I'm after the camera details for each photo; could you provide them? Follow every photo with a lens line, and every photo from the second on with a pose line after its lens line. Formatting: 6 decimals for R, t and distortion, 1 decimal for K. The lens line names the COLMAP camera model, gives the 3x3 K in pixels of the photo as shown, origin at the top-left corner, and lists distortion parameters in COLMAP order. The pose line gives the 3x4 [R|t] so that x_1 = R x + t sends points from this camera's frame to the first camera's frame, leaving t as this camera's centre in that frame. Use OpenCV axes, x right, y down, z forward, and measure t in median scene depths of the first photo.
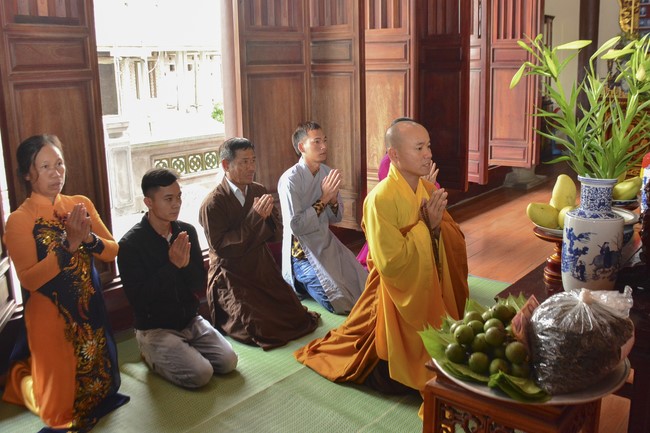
lens RADIAL K [[679.4, 0, 327.1], [0, 679.4, 223.3], [0, 0, 1]] dist [-0.086965, 0.000000]
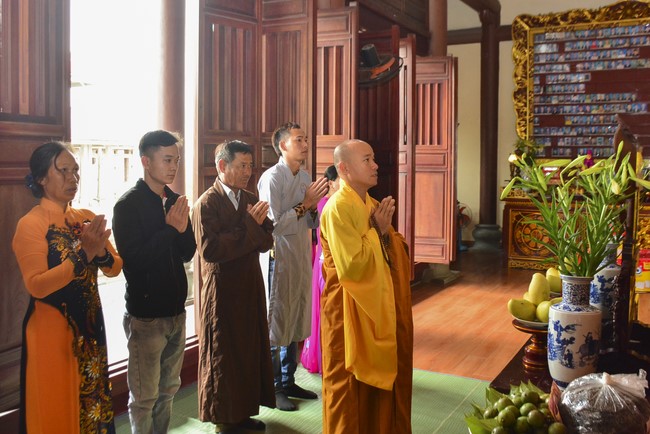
lens RADIAL K [[679.4, 0, 322.1], [0, 679.4, 210.3], [0, 0, 1]] dist [-0.086965, 0.000000]
pose [[0.986435, 0.013096, 0.163629, -0.218104], [0.012727, 0.987711, -0.155775, -0.005703], [-0.163658, 0.155744, 0.974146, -0.064414]]
